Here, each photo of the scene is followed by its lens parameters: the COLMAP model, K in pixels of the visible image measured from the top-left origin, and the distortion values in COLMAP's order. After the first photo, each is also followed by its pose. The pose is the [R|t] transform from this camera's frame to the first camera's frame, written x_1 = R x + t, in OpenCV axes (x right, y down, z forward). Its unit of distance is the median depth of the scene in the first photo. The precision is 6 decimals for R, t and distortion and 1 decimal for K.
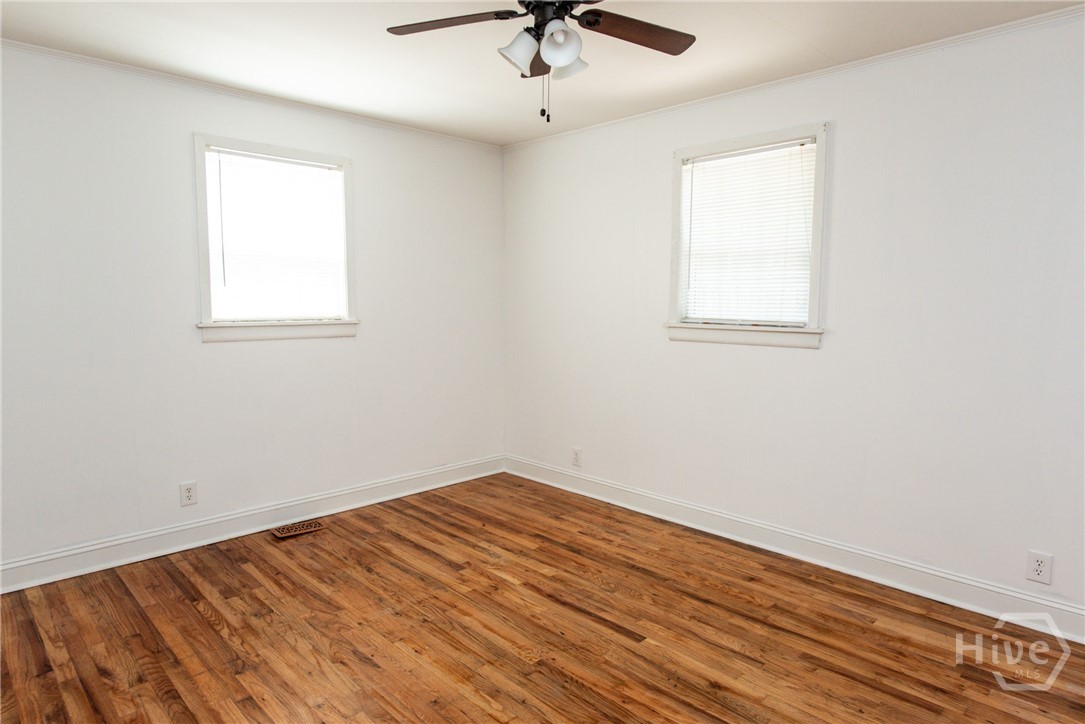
lens RADIAL K [[627.1, 0, 561.0], [0, 627.1, 362.0], [0, 0, 1]] dist [-0.002709, 0.000699]
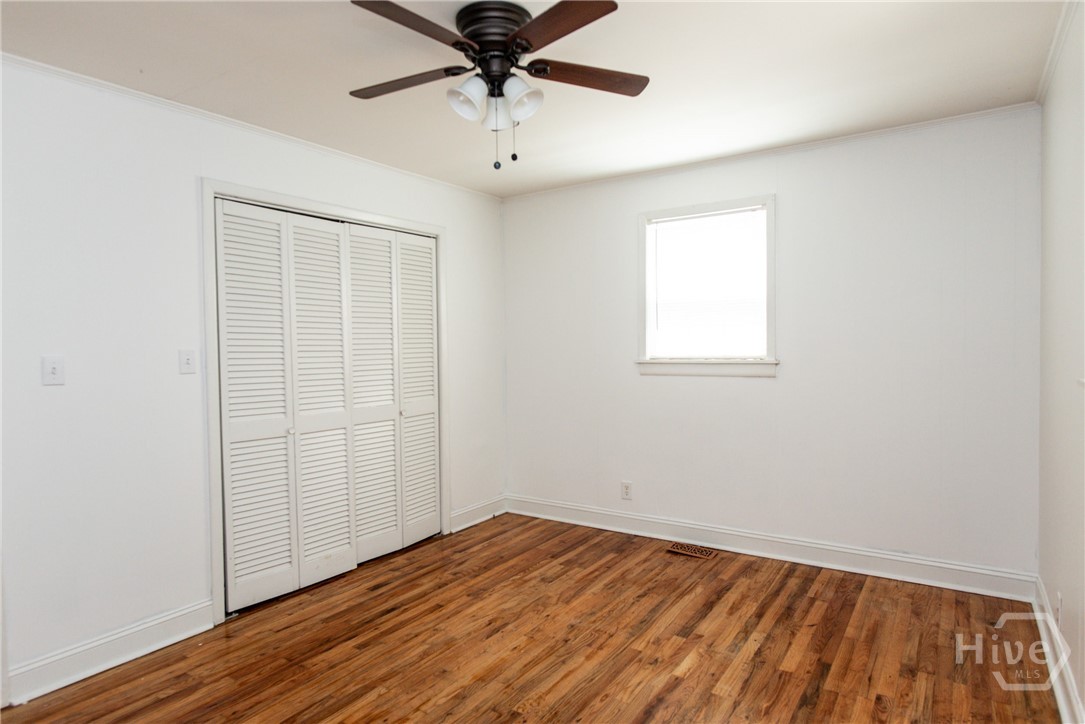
lens RADIAL K [[627.1, 0, 561.0], [0, 627.1, 362.0], [0, 0, 1]] dist [-0.002709, 0.000699]
pose [[0.201559, 0.022283, -0.979223, 0.633187], [-0.078692, 0.996878, 0.006487, -0.051908], [0.976310, 0.075749, 0.202683, 0.571556]]
